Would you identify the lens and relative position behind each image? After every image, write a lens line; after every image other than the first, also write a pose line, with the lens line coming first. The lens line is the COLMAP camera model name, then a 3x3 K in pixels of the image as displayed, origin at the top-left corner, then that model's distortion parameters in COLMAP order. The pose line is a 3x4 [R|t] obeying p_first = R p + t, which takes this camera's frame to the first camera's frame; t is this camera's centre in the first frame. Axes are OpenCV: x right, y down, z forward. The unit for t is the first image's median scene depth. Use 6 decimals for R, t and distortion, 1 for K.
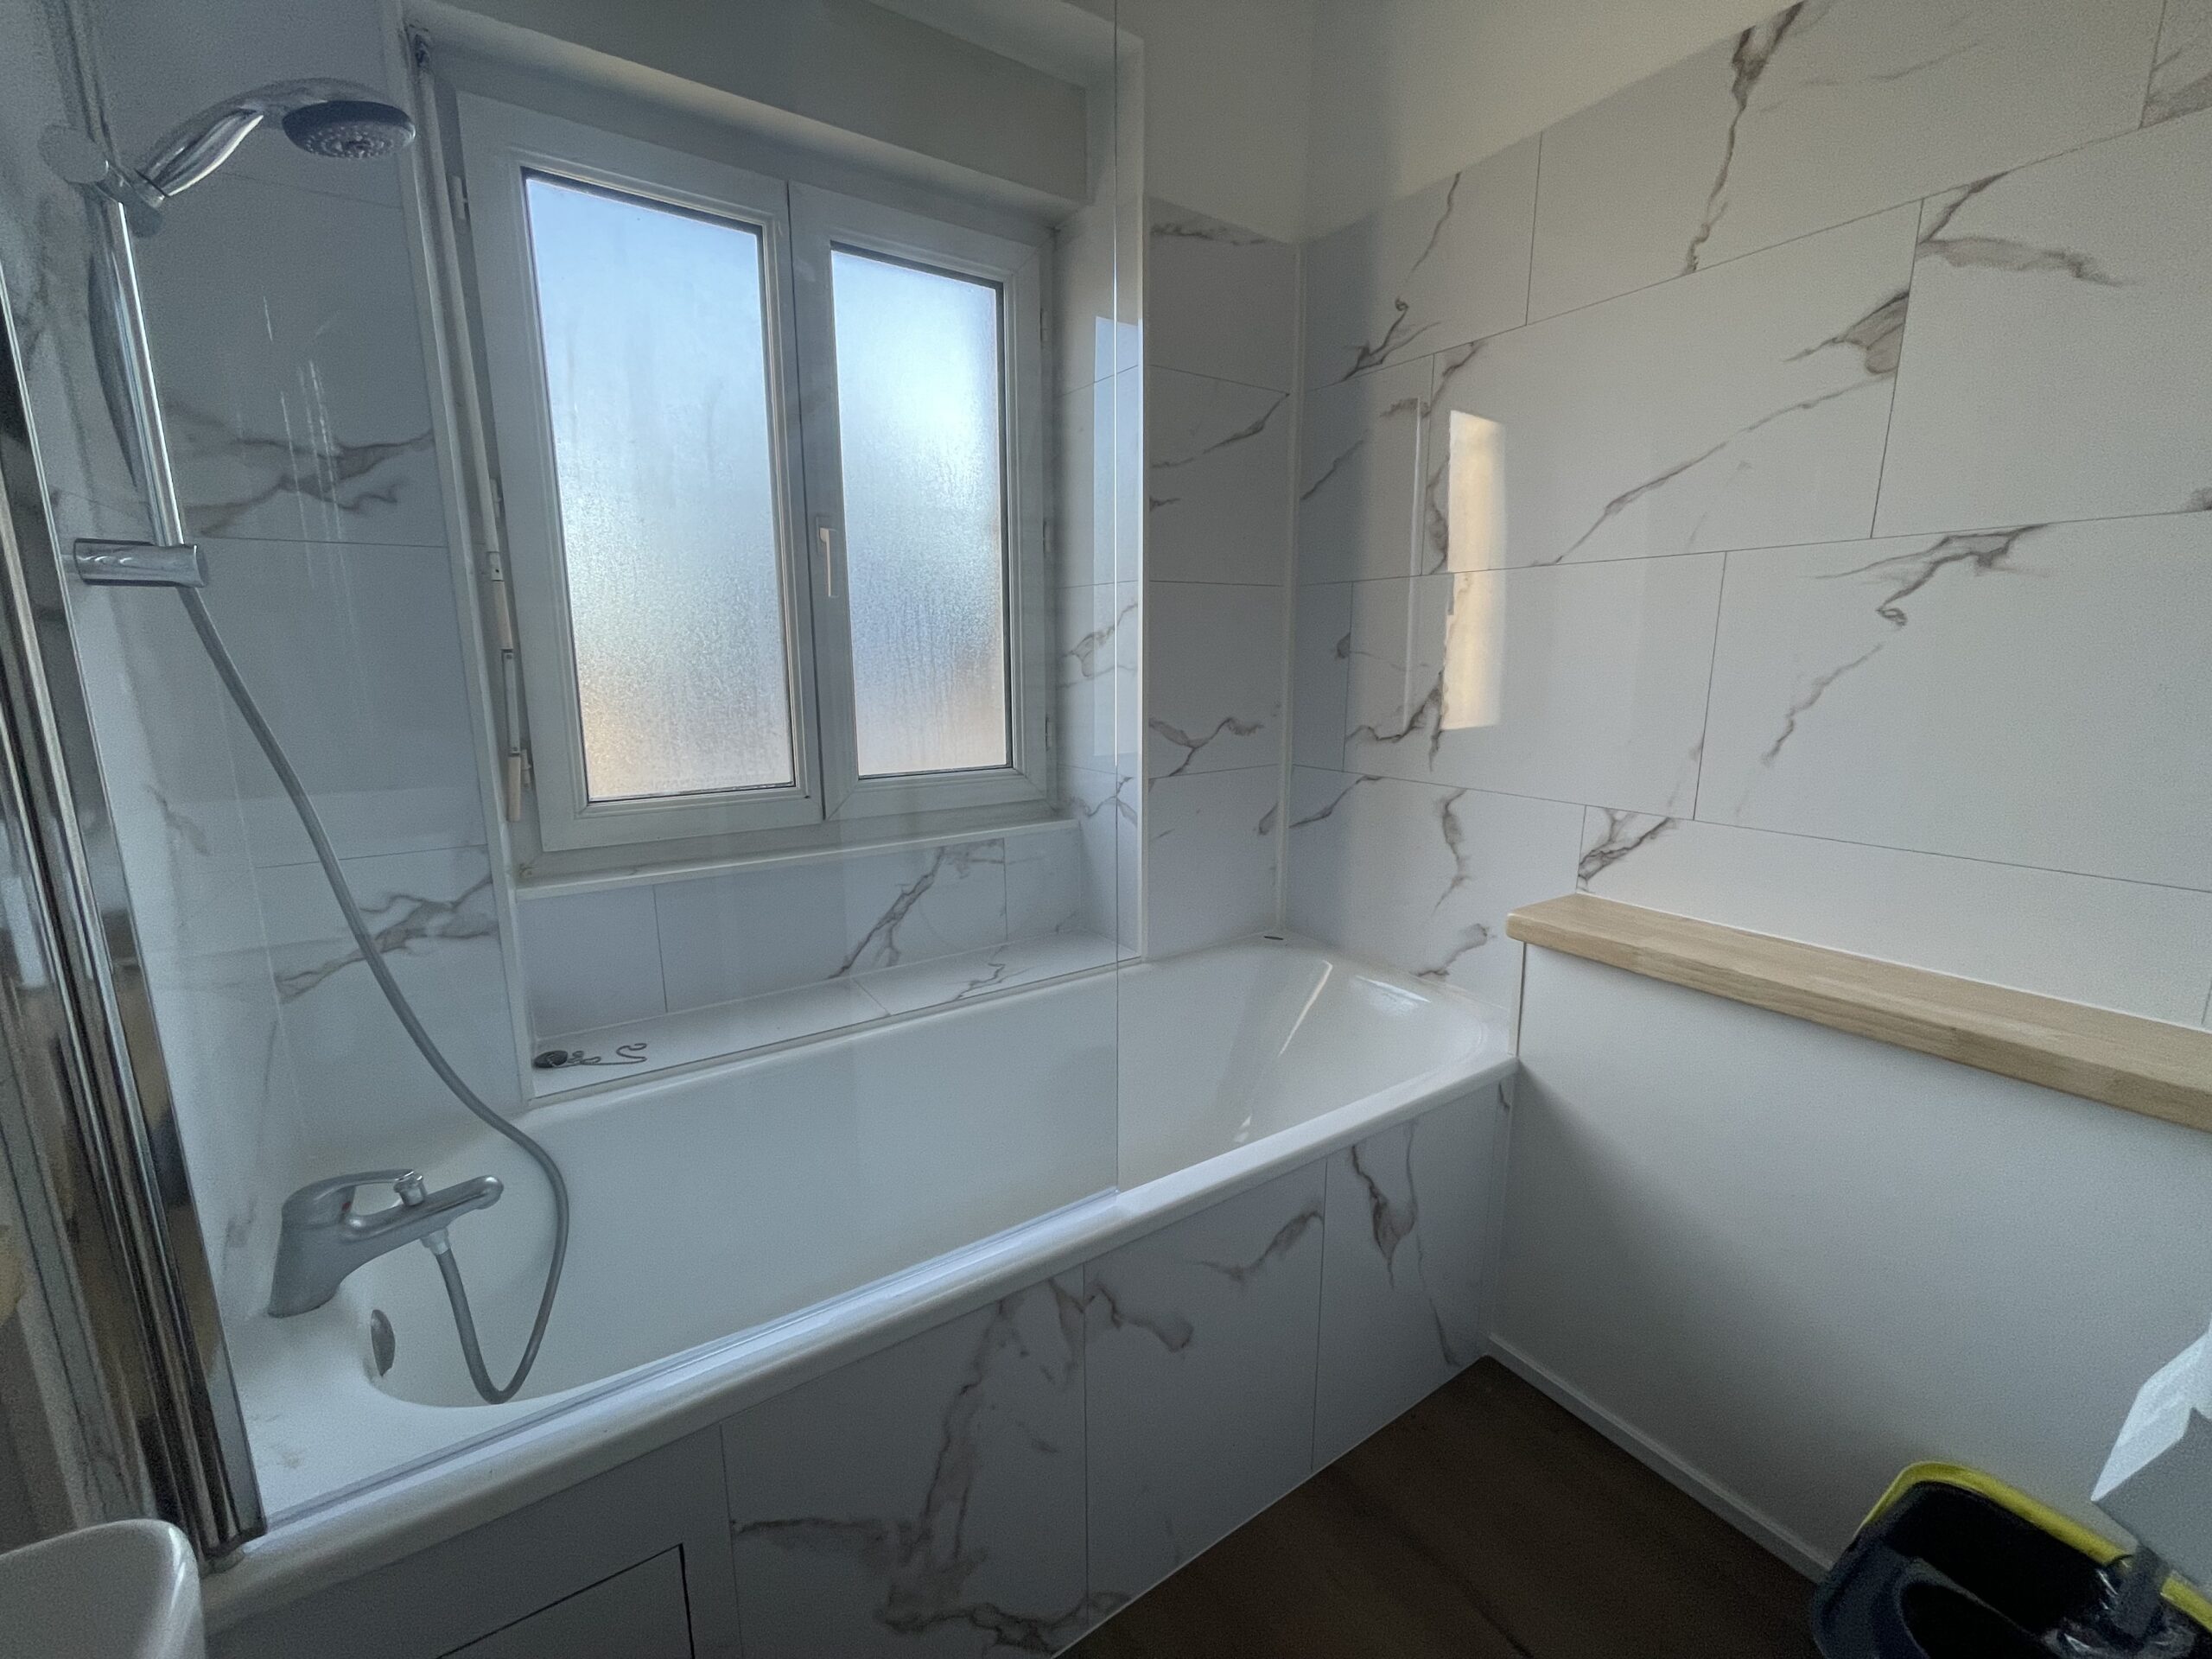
lens RADIAL K [[897.5, 0, 1097.7], [0, 897.5, 825.8], [0, 0, 1]] dist [-0.002876, 0.002027]
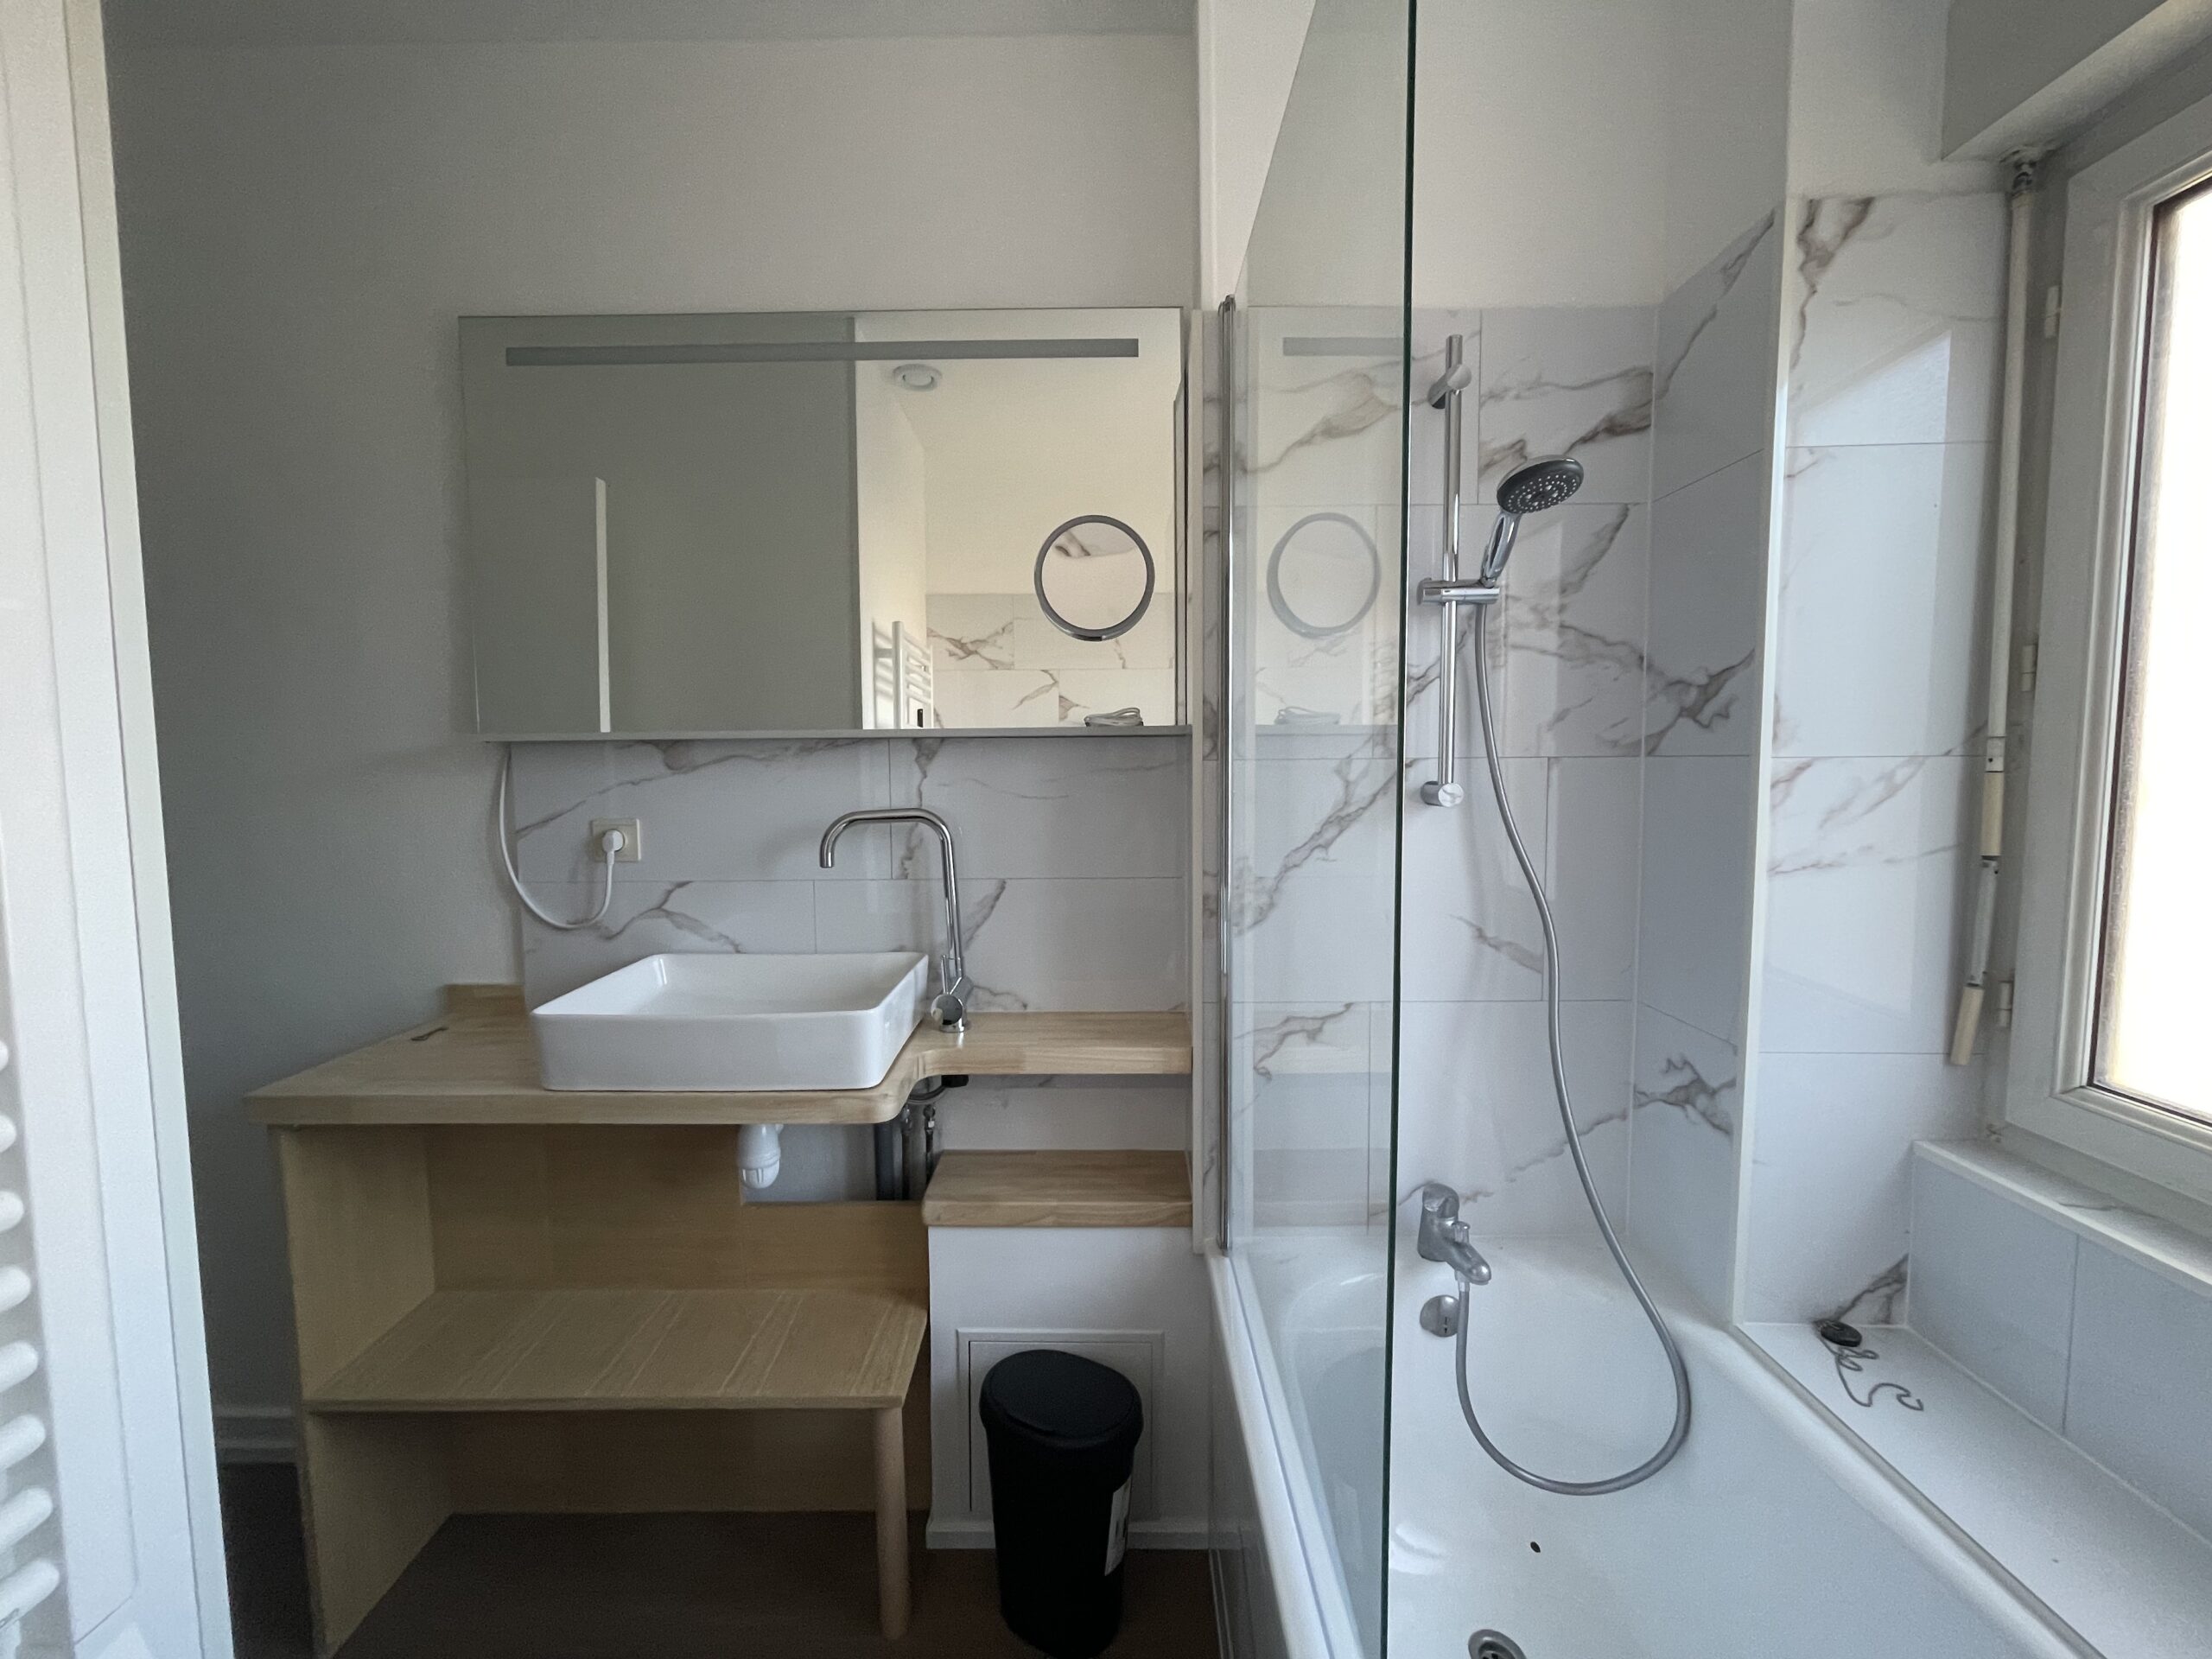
lens RADIAL K [[897.5, 0, 1104.0], [0, 897.5, 816.7], [0, 0, 1]] dist [-0.002876, 0.002027]
pose [[-0.554185, 0.068610, -0.829561, 0.412877], [-0.147590, 0.972707, 0.179046, -0.246539], [0.819205, 0.221660, -0.528933, 0.739882]]
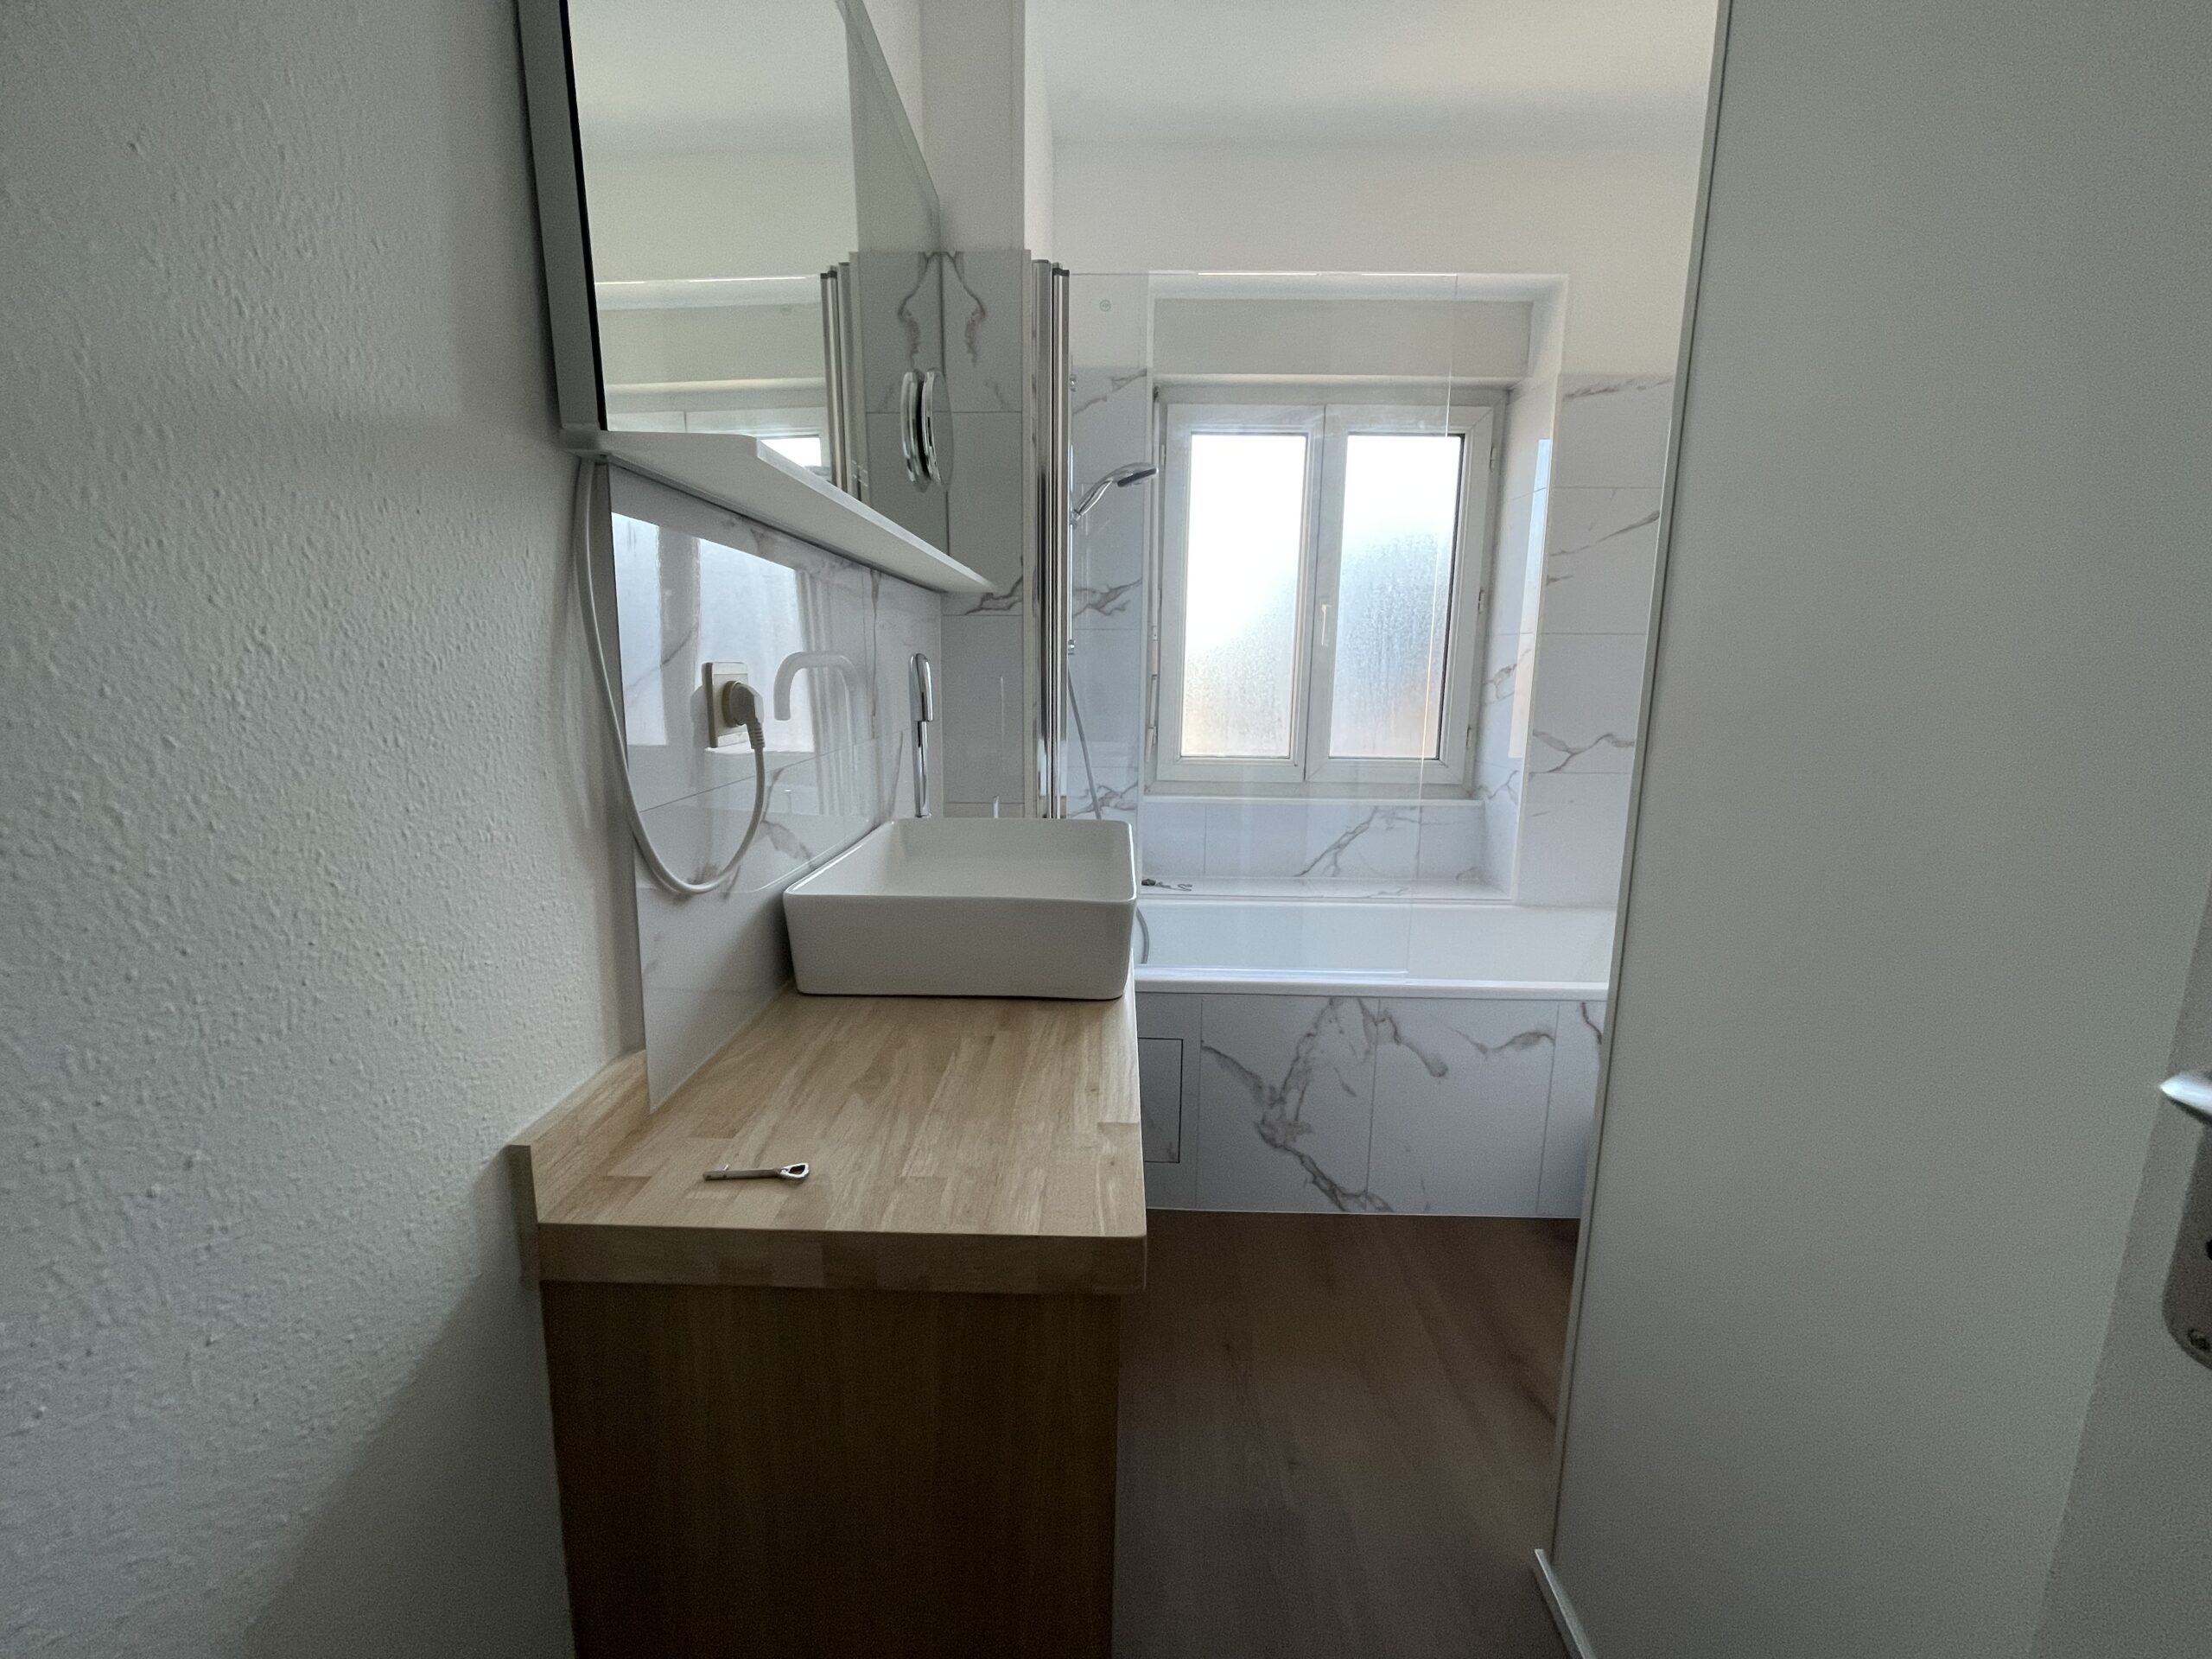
lens RADIAL K [[897.5, 0, 1100.1], [0, 897.5, 832.0], [0, 0, 1]] dist [-0.002876, 0.002027]
pose [[0.826711, 0.114926, -0.550764, 0.356111], [-0.120648, 0.992355, 0.025975, 0.105875], [0.549539, 0.044974, 0.834257, -0.671980]]
